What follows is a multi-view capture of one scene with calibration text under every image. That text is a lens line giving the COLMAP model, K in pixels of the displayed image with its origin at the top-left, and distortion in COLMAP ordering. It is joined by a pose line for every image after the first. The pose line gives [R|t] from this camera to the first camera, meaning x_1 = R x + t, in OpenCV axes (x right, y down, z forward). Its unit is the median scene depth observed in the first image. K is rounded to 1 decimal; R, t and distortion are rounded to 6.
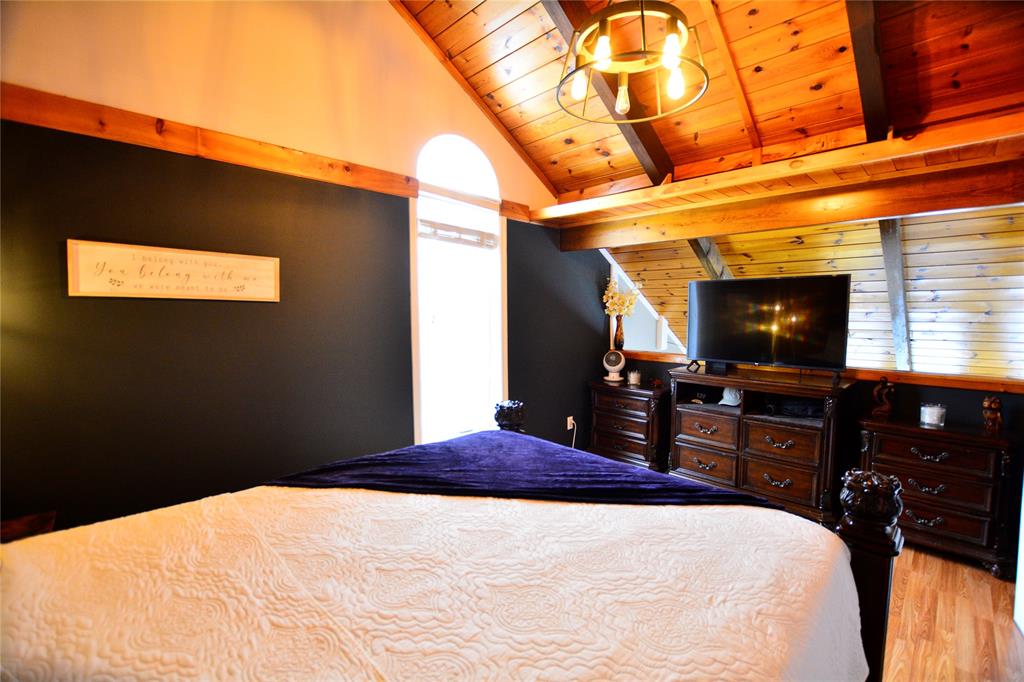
lens RADIAL K [[453.2, 0, 518.7], [0, 453.2, 341.3], [0, 0, 1]] dist [-0.026321, 0.001921]
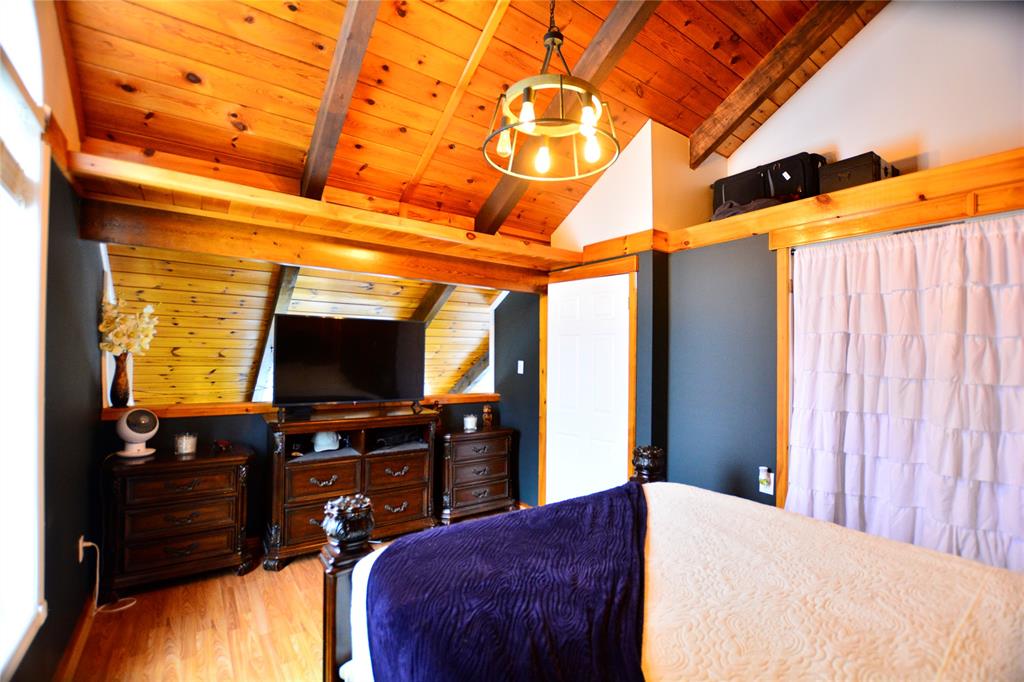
lens RADIAL K [[453.2, 0, 519.0], [0, 453.2, 343.0], [0, 0, 1]] dist [-0.026321, 0.001921]
pose [[0.157340, 0.025476, 0.987216, -0.395692], [0.050526, 0.998150, -0.033811, -0.028566], [-0.986251, 0.055200, 0.155762, 0.447519]]
